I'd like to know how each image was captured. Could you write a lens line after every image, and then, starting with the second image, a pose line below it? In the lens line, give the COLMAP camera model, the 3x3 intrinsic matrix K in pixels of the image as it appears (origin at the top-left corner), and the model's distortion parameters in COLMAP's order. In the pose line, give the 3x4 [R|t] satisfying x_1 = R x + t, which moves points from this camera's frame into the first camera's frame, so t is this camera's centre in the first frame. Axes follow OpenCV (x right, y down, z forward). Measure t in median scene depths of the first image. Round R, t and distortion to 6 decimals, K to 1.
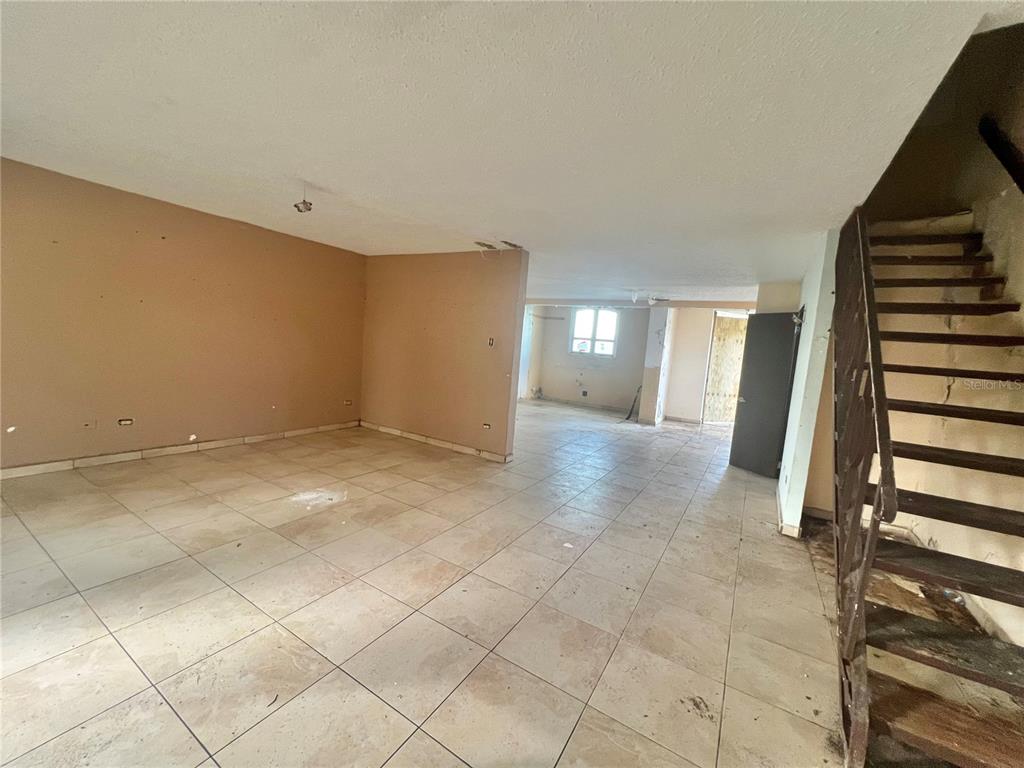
lens RADIAL K [[408.6, 0, 514.9], [0, 408.6, 383.9], [0, 0, 1]] dist [-0.002211, 0.000528]
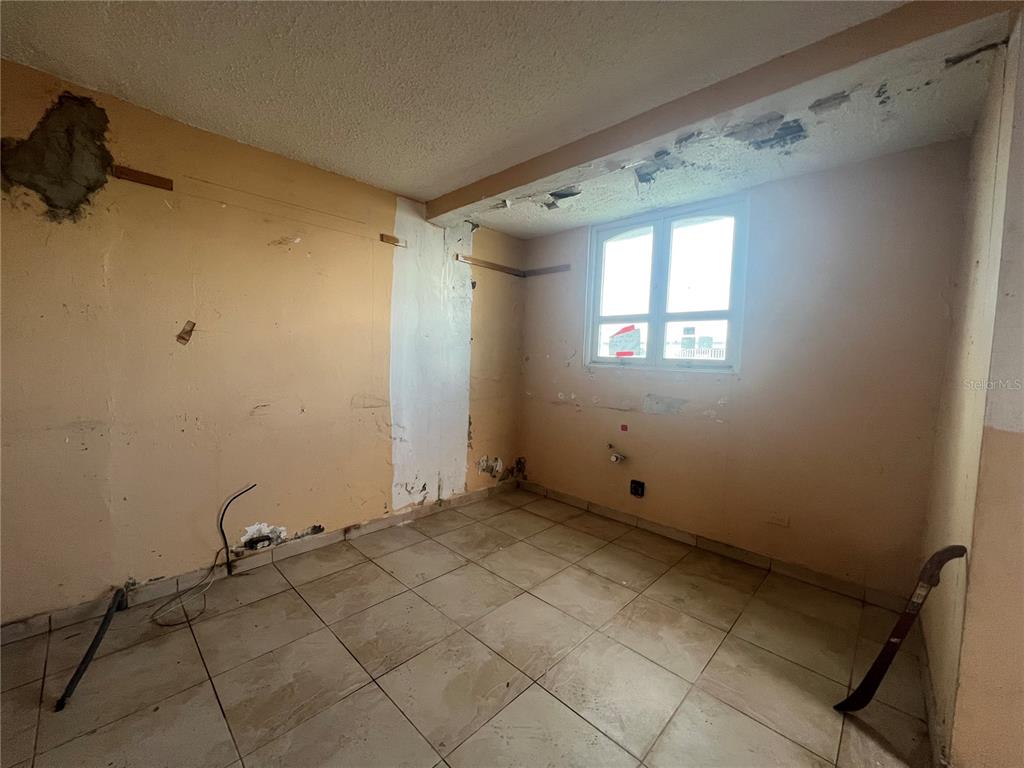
lens RADIAL K [[408.6, 0, 509.7], [0, 408.6, 382.2], [0, 0, 1]] dist [-0.002211, 0.000528]
pose [[0.973899, -0.039894, -0.223450, 0.148622], [0.027096, 0.997827, -0.060051, -0.041784], [0.225360, 0.052429, 0.972864, 0.665402]]
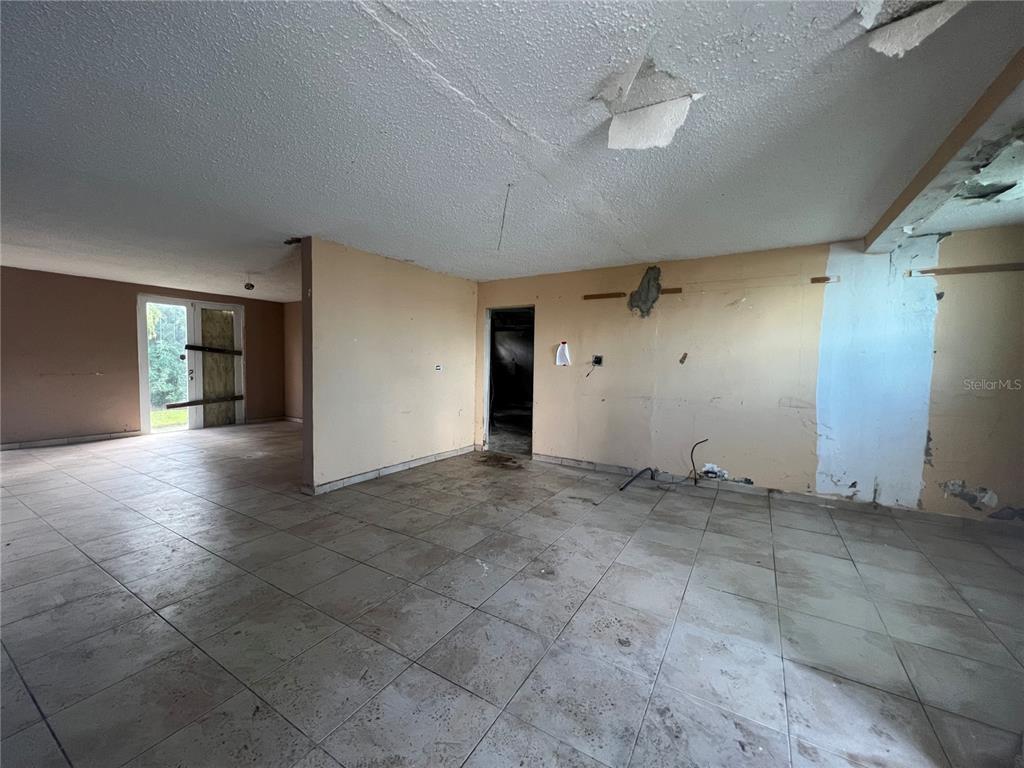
lens RADIAL K [[408.6, 0, 512.0], [0, 408.6, 383.0], [0, 0, 1]] dist [-0.002211, 0.000528]
pose [[0.003201, -0.033713, -0.999426, 0.377761], [-0.119750, 0.992227, -0.033854, -0.021511], [0.992799, 0.119790, -0.000861, 0.652368]]
